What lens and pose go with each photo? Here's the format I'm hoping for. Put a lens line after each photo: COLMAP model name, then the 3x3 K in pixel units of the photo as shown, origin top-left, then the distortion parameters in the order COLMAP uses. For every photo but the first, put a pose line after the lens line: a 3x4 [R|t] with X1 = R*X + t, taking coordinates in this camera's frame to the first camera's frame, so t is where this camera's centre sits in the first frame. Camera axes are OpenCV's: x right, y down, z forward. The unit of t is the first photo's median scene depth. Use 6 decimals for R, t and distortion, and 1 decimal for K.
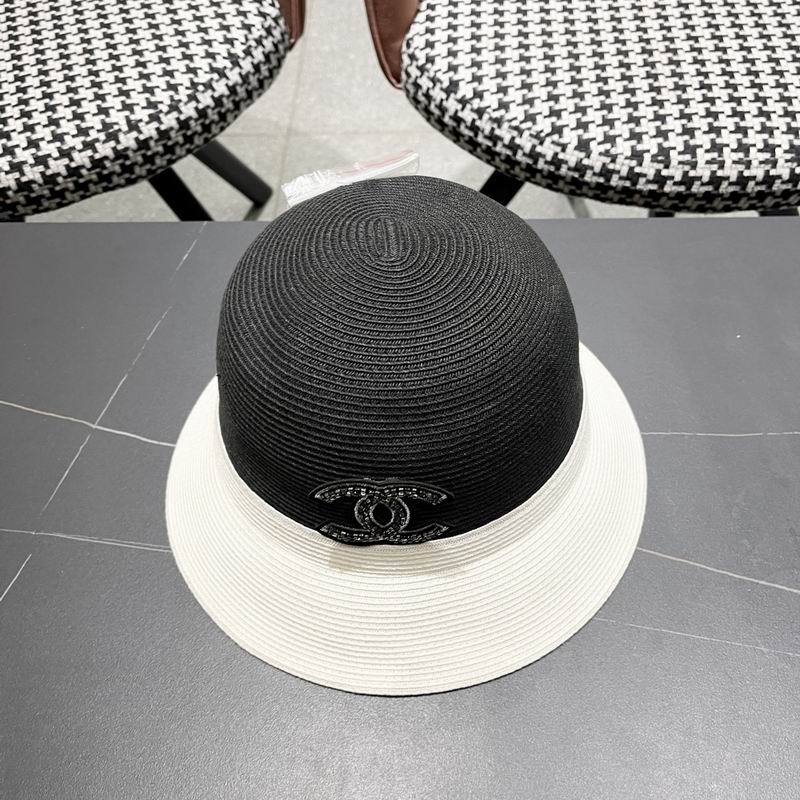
lens RADIAL K [[826.5, 0, 403.9], [0, 826.5, 406.2], [0, 0, 1]] dist [0.014019, 0.000000]
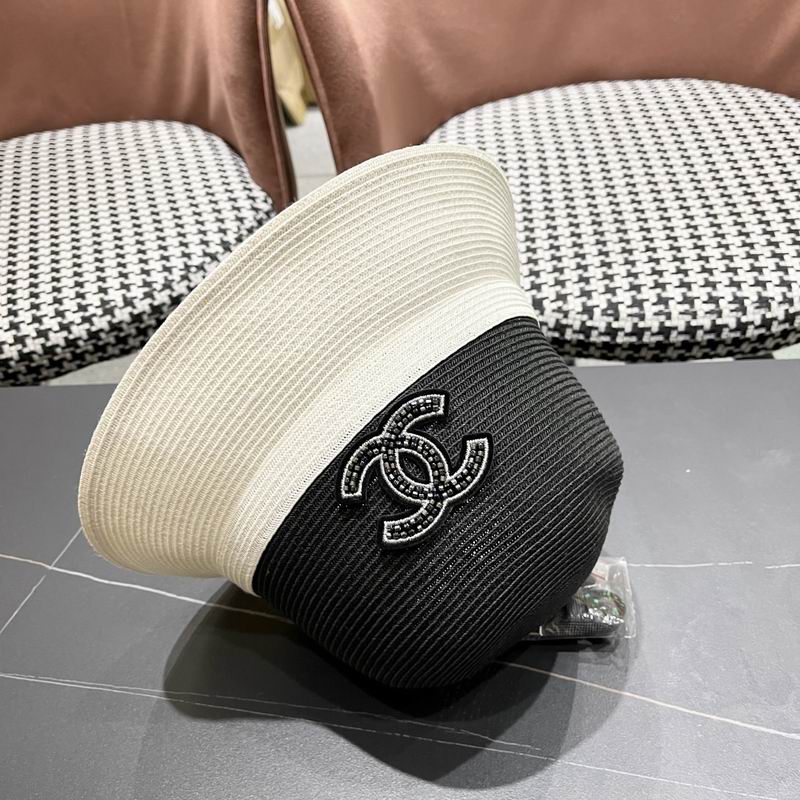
lens RADIAL K [[826.5, 0, 398.9], [0, 826.5, 409.3], [0, 0, 1]] dist [0.014019, 0.000000]
pose [[0.997978, -0.022595, -0.059414, 0.094532], [0.007968, 0.971786, -0.235730, 0.062247], [0.063064, 0.234780, 0.970001, -0.008042]]
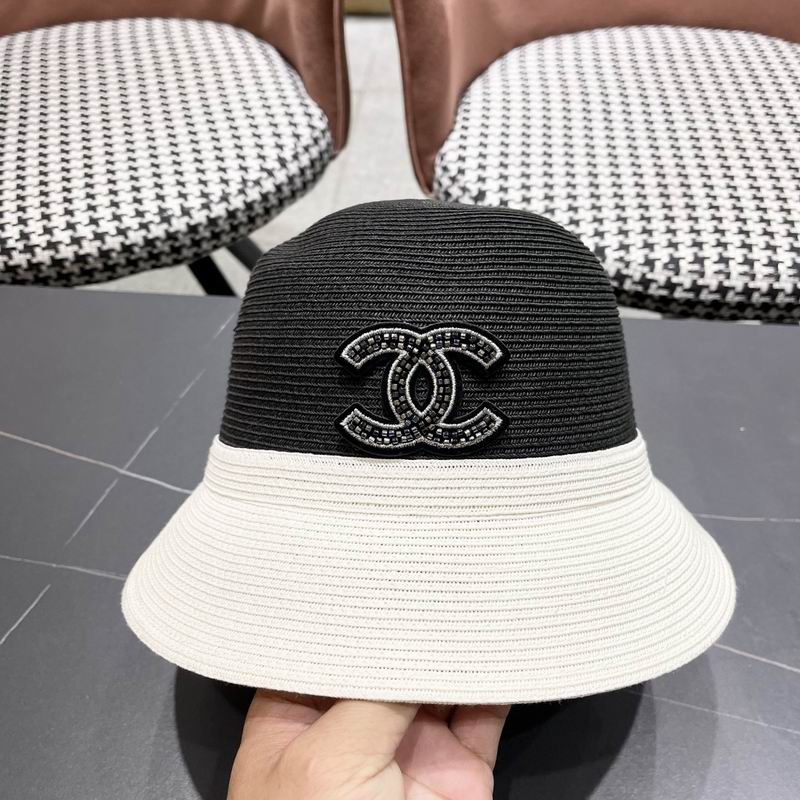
lens RADIAL K [[826.5, 0, 399.0], [0, 826.5, 406.3], [0, 0, 1]] dist [0.014019, 0.000000]
pose [[0.997590, 0.065112, -0.023961, -0.004065], [-0.068003, 0.986111, -0.151527, 0.061272], [0.013761, 0.152791, 0.988163, -0.034543]]
